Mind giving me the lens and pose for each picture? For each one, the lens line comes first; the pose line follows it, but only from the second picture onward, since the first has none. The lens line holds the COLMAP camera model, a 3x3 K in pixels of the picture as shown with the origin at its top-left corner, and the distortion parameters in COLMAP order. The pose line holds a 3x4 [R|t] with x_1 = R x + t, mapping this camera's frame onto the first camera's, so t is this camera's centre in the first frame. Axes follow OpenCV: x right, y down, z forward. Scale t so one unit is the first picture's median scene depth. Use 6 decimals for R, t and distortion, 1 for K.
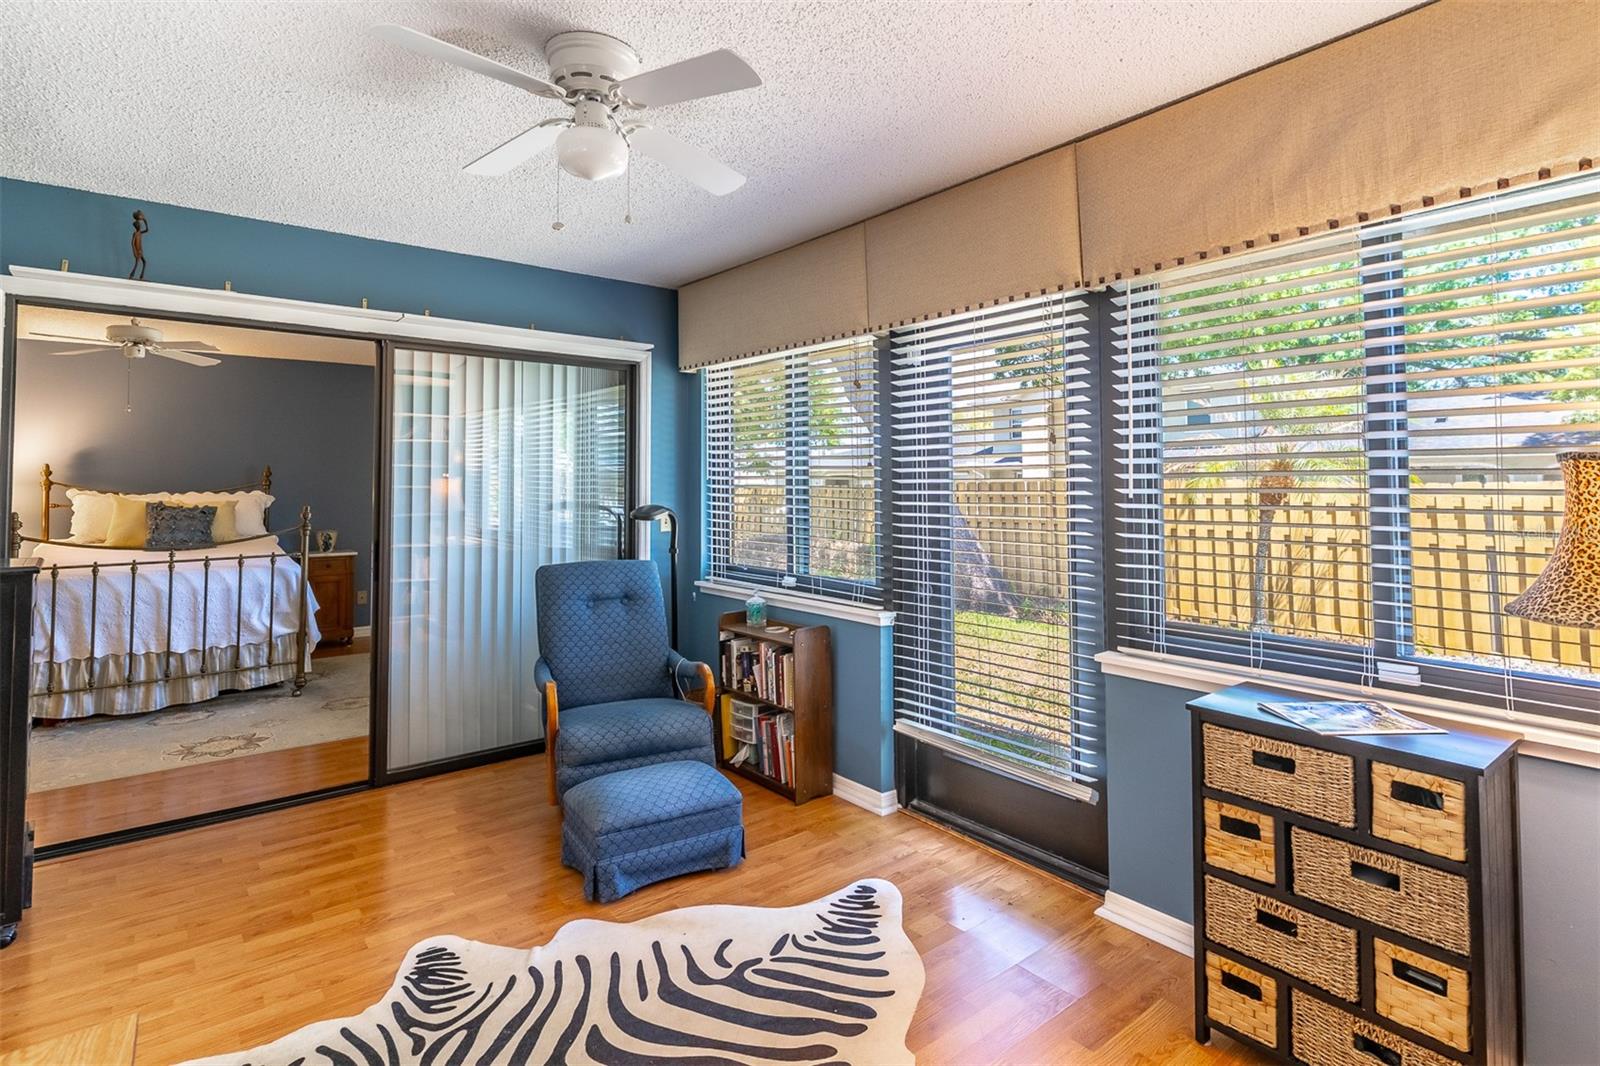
lens RADIAL K [[771.2, 0, 783.7], [0, 771.2, 462.3], [0, 0, 1]] dist [0.001759, -0.000147]
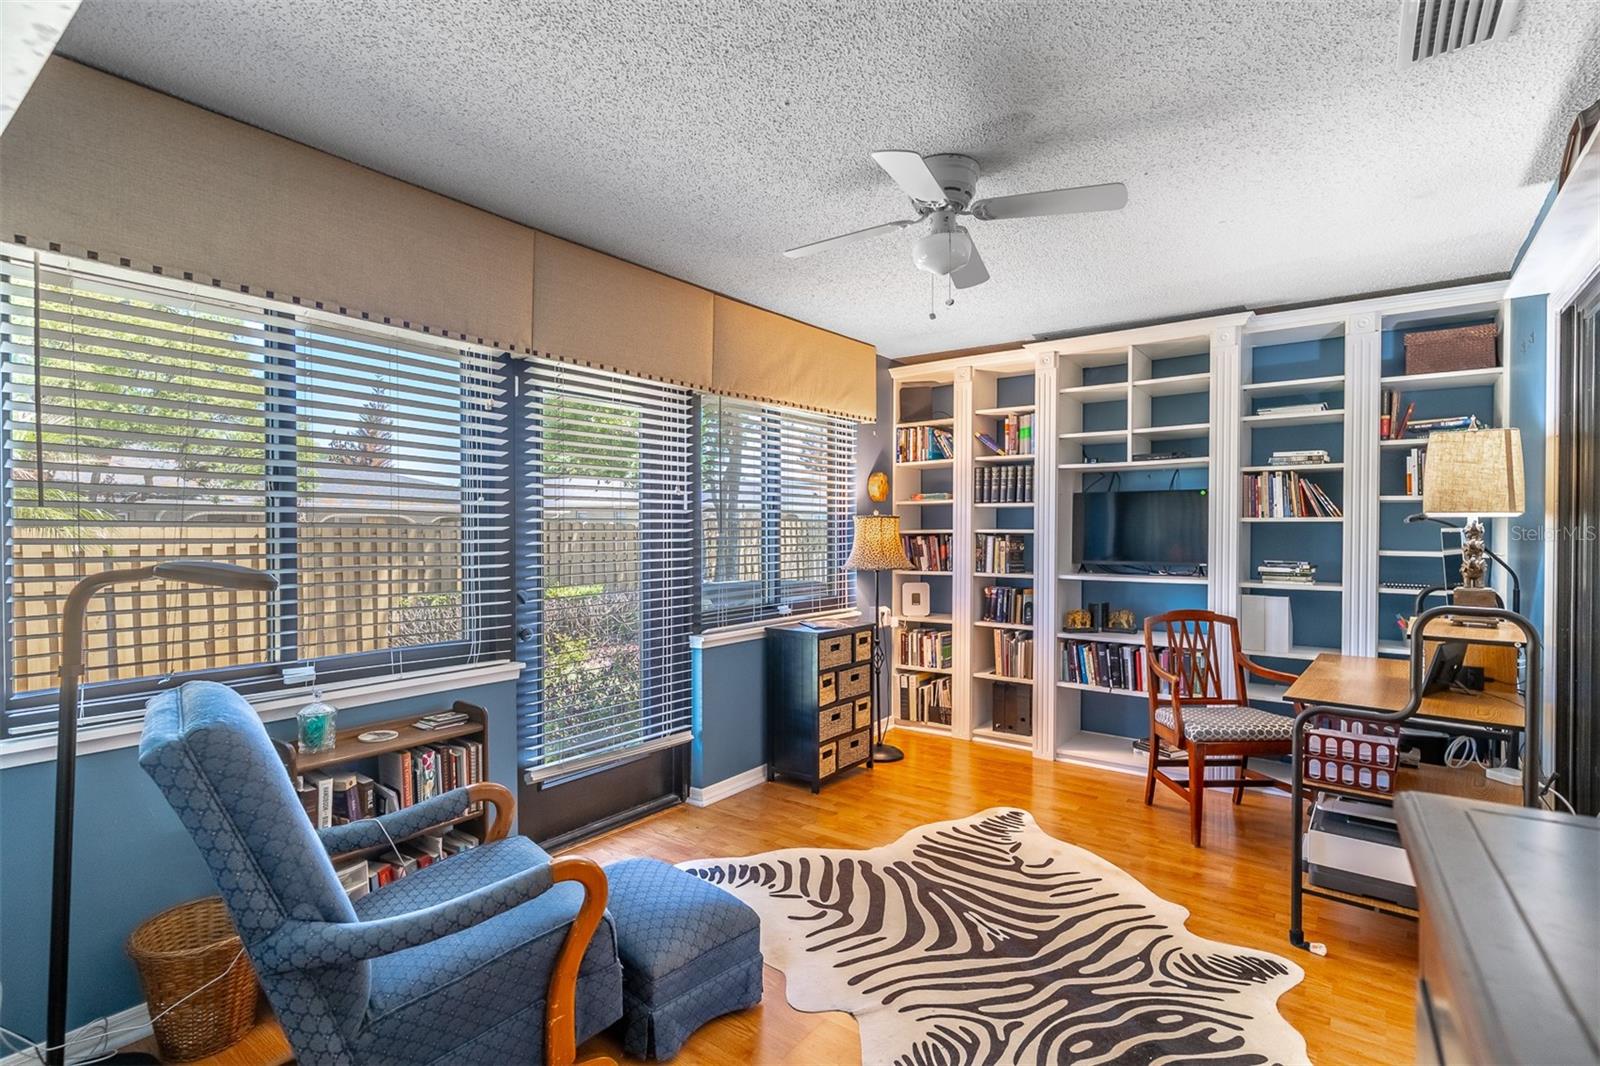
lens RADIAL K [[771.2, 0, 792.1], [0, 771.2, 535.8], [0, 0, 1]] dist [0.001759, -0.000147]
pose [[-0.231114, -0.005169, 0.972913, -1.395223], [-0.027086, 0.999632, -0.001124, 0.060355], [-0.972550, -0.026612, -0.231169, 1.500225]]
